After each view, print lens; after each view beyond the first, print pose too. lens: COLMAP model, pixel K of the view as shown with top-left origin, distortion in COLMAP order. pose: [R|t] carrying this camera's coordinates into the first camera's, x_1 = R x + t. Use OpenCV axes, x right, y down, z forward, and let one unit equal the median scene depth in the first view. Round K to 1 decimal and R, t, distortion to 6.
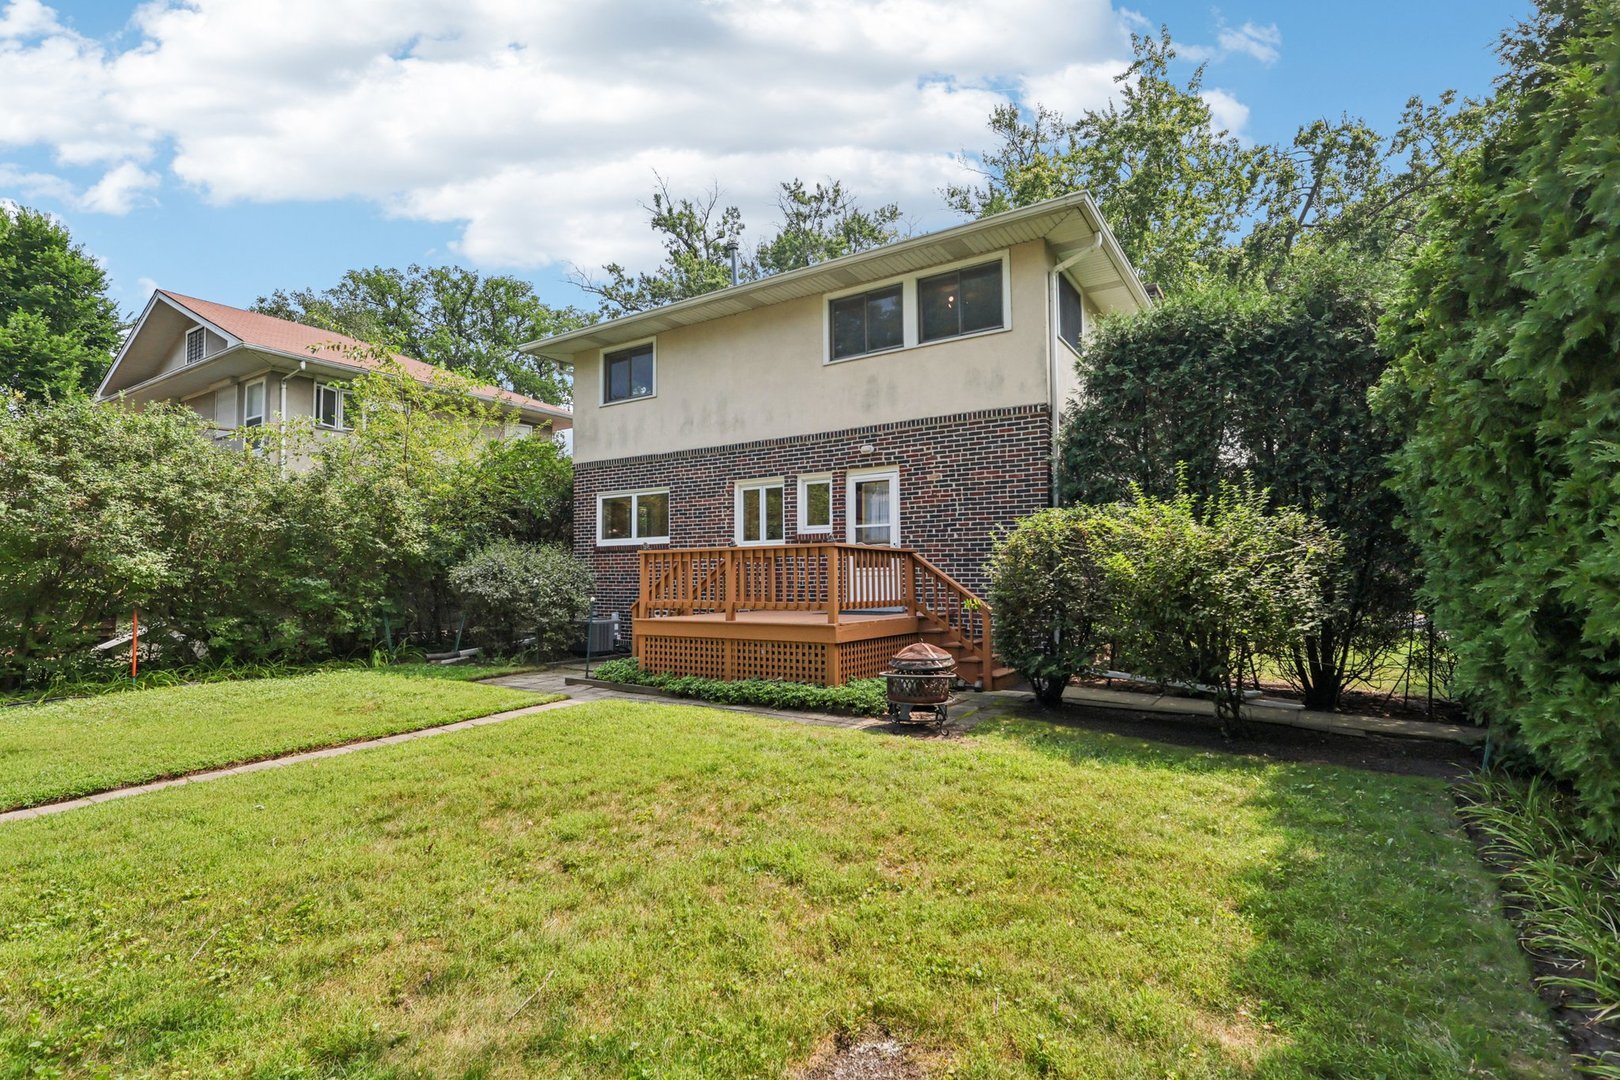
lens RADIAL K [[769.6, 0, 810.5], [0, 769.6, 578.3], [0, 0, 1]] dist [0.002784, 0.000190]
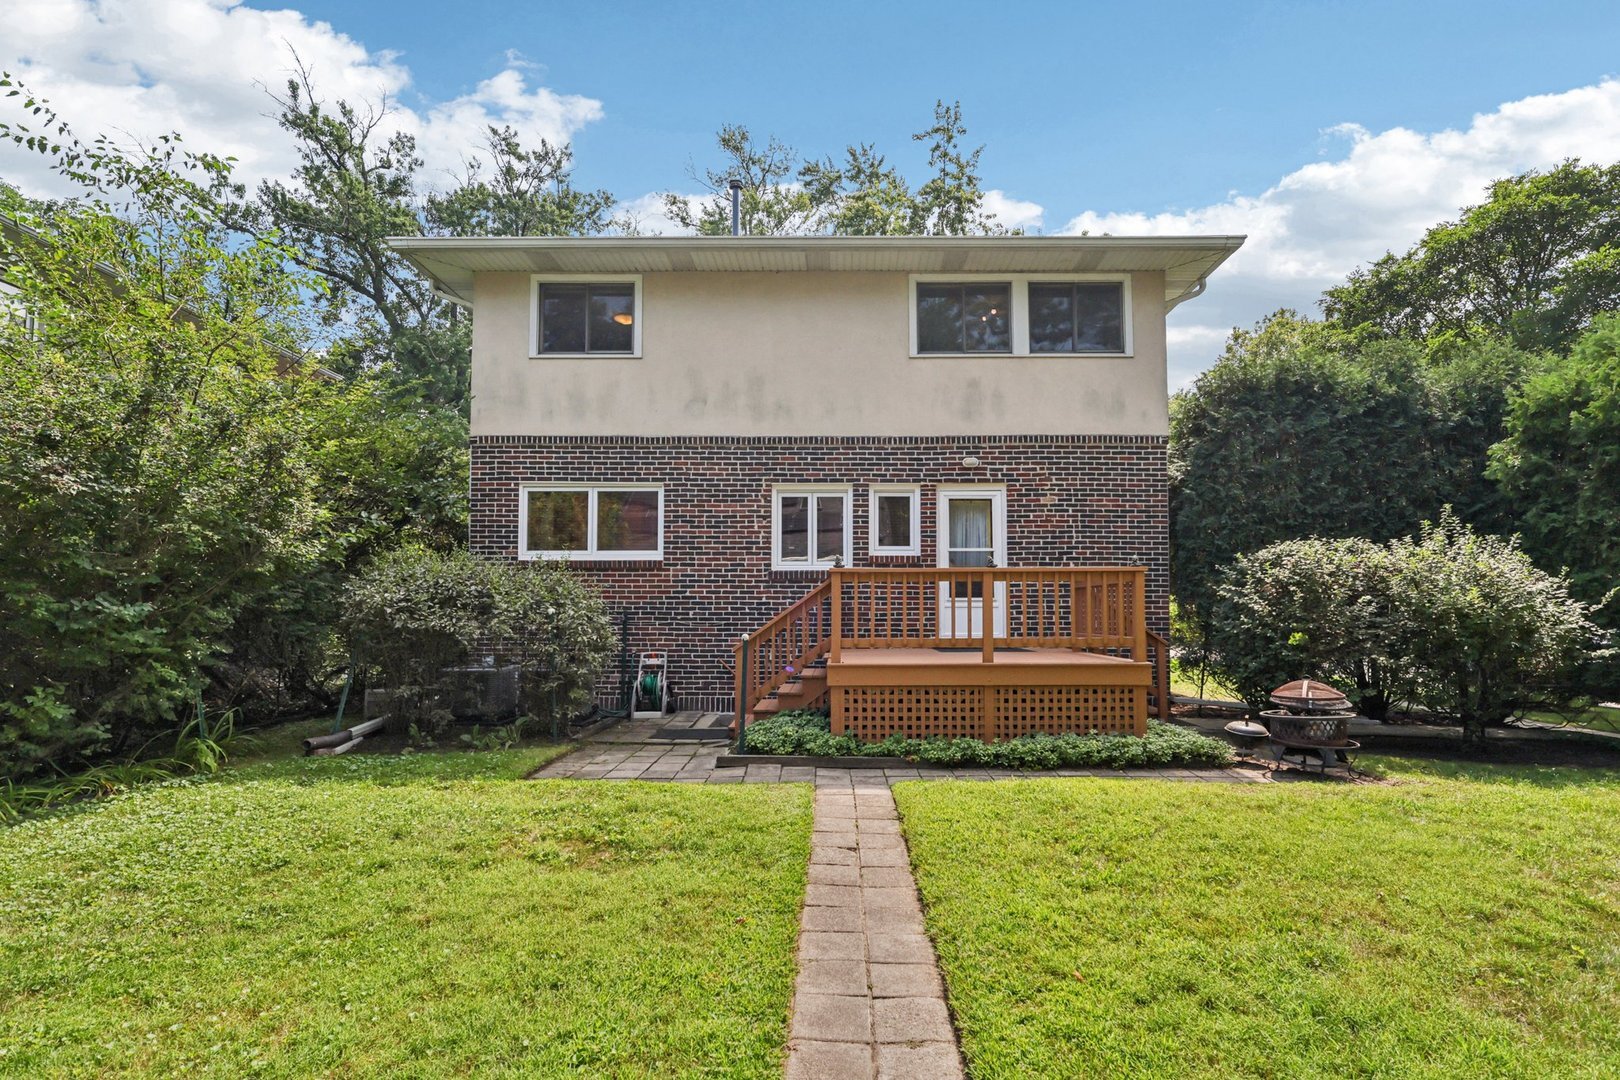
lens RADIAL K [[780.3, 0, 810.0], [0, 780.3, 602.8], [0, 0, 1]] dist [-0.000999, -0.000206]
pose [[0.834757, 0.012957, 0.550466, -0.533643], [-0.005164, 0.999863, -0.015705, 0.006500], [-0.550594, 0.010267, 0.834710, 0.343253]]
